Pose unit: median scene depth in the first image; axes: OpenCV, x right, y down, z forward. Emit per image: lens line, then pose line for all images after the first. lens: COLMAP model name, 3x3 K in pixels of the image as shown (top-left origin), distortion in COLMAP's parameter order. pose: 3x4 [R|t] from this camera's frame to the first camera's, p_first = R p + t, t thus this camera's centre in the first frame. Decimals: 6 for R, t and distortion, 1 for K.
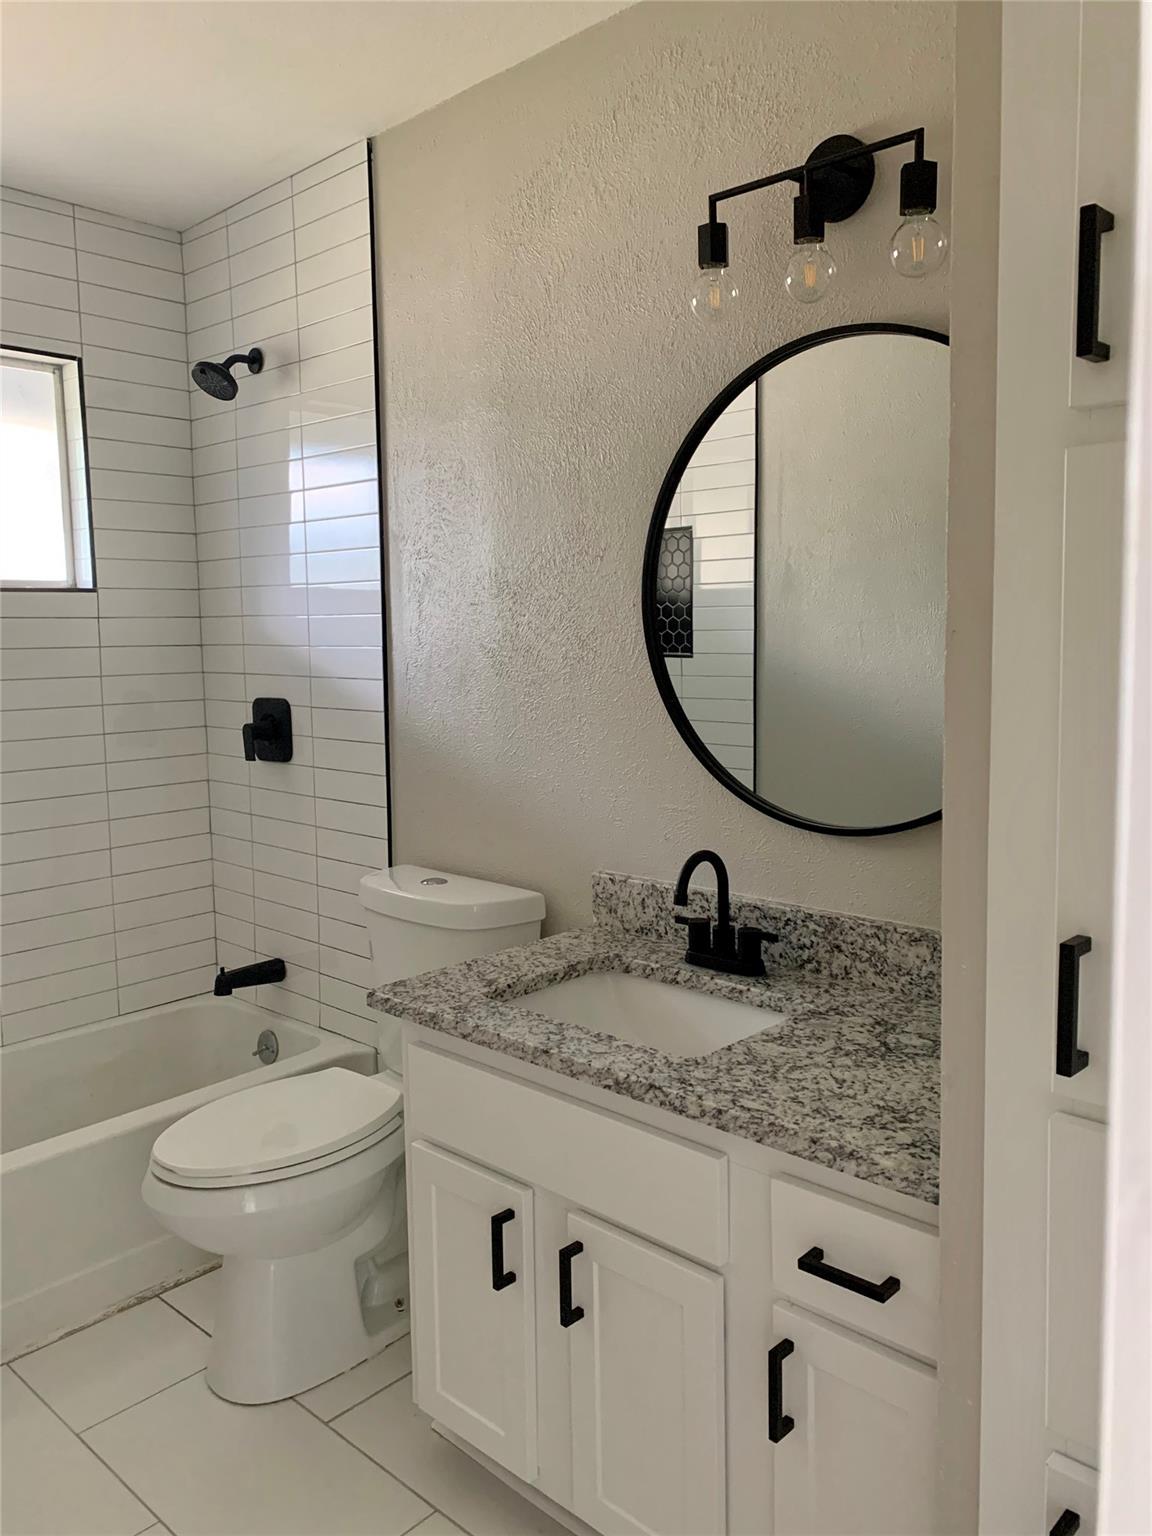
lens RADIAL K [[1148.7, 0, 576.0], [0, 1148.7, 768.0], [0, 0, 1]] dist [0.107386, -0.165927]
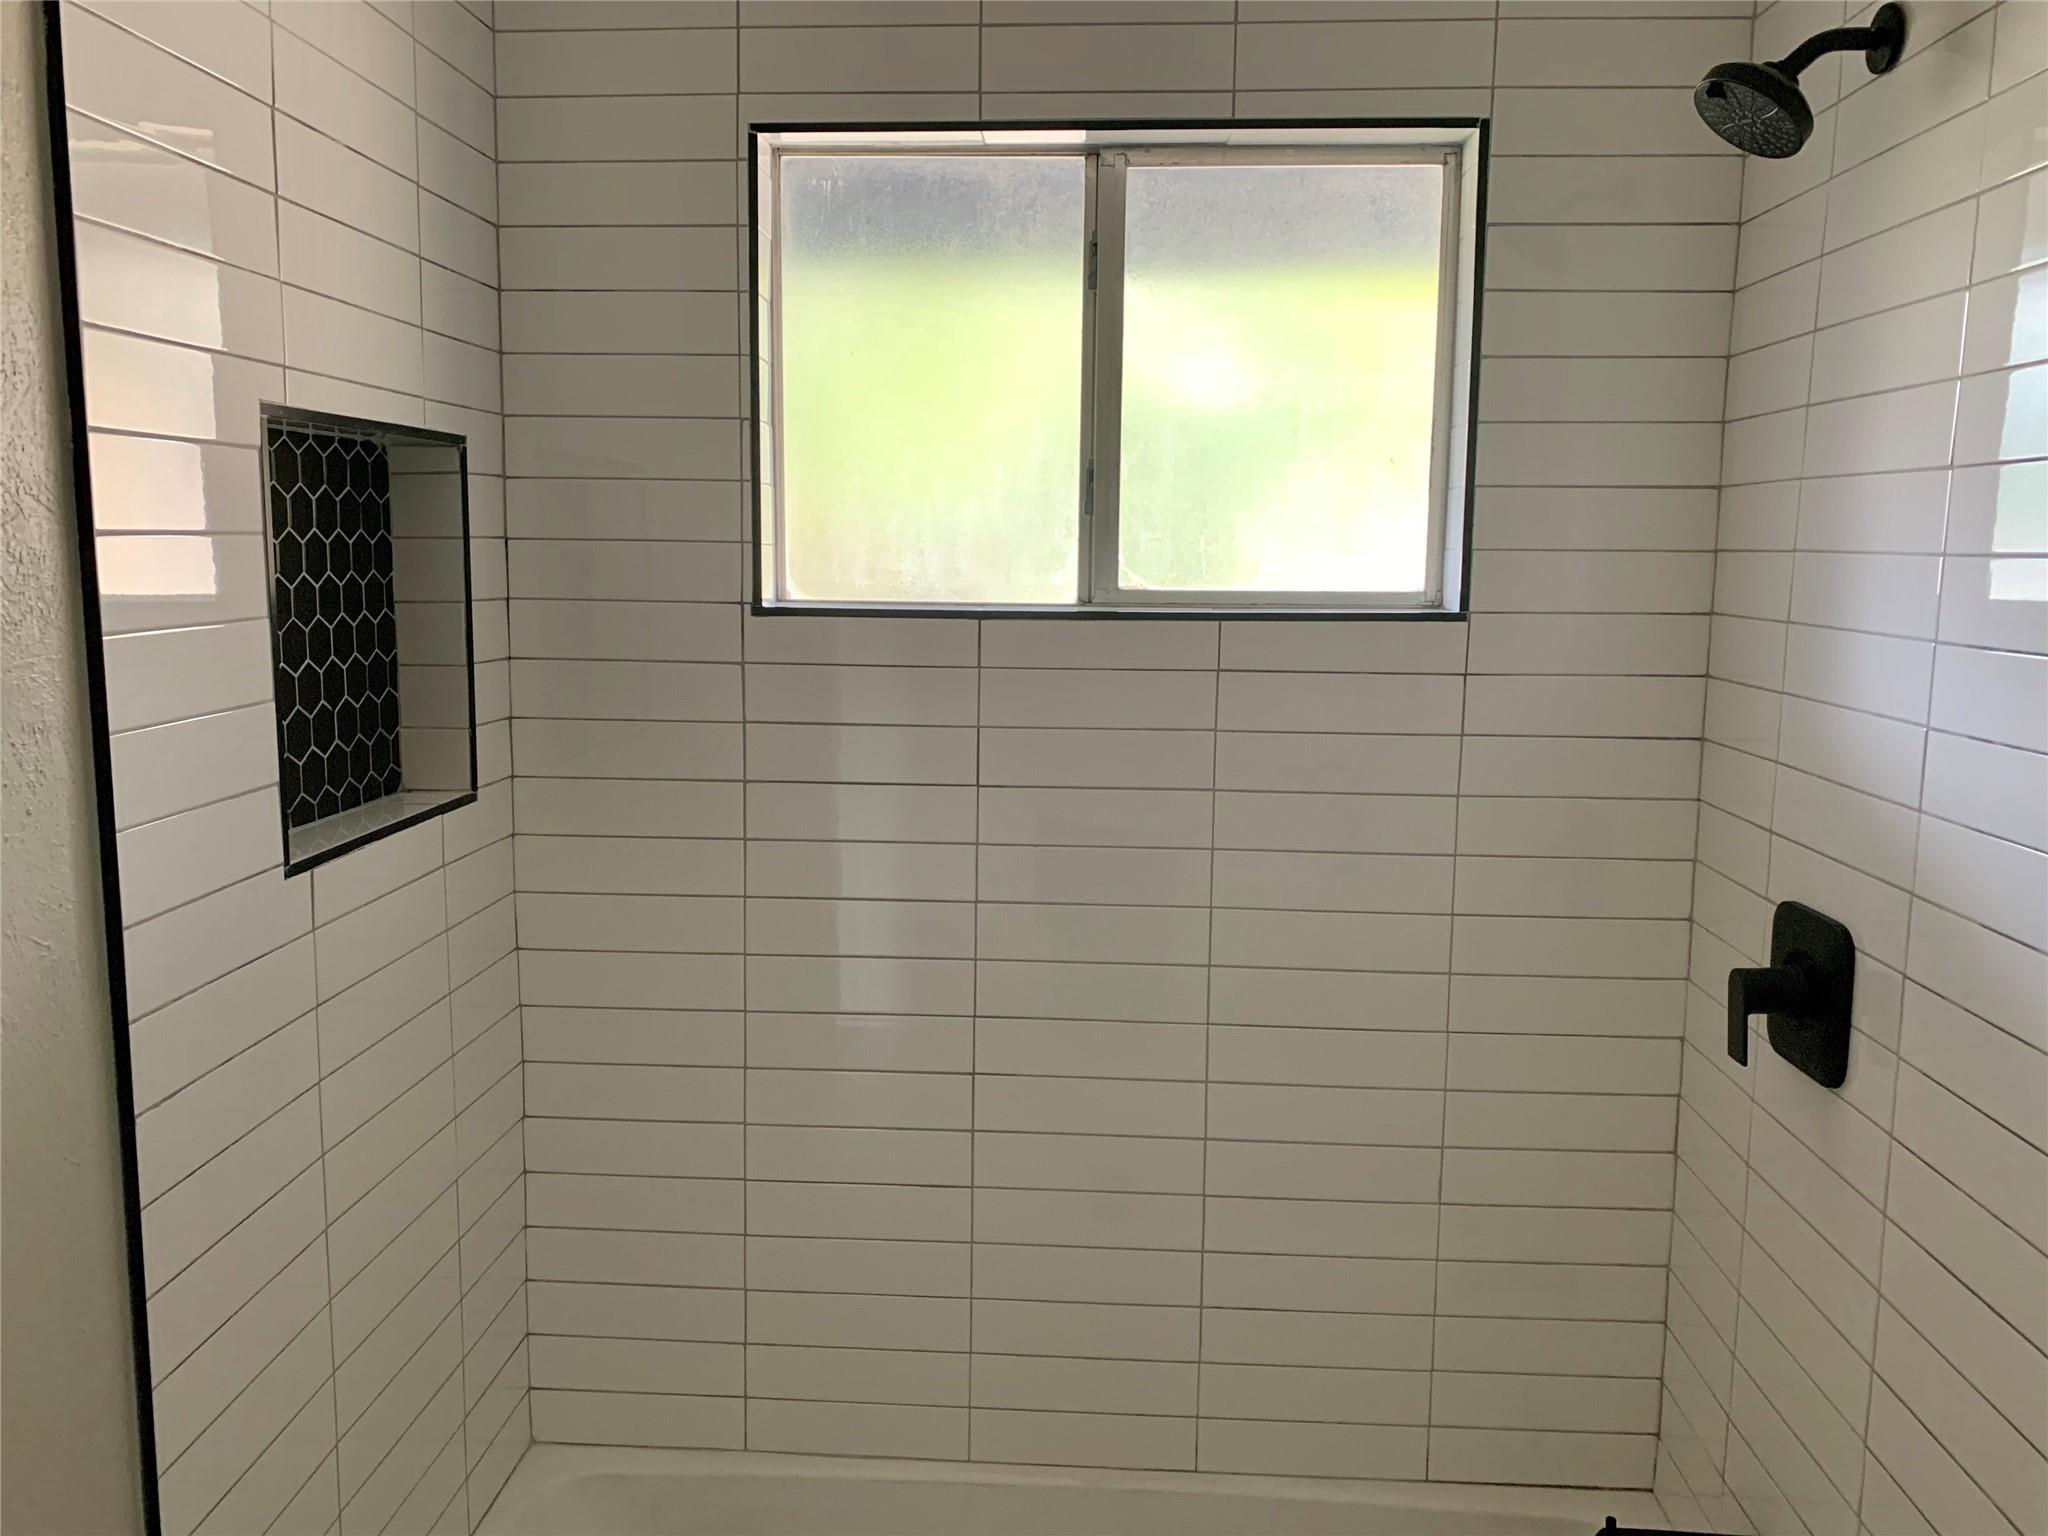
lens RADIAL K [[1531.6, 0, 1011.3], [0, 1531.6, 750.6], [0, 0, 1]] dist [0.107386, -0.165927]
pose [[0.629206, 0.117138, -0.768361, -0.040113], [-0.113007, 0.991861, 0.058671, -0.116587], [0.768979, 0.049914, 0.637322, 0.468723]]
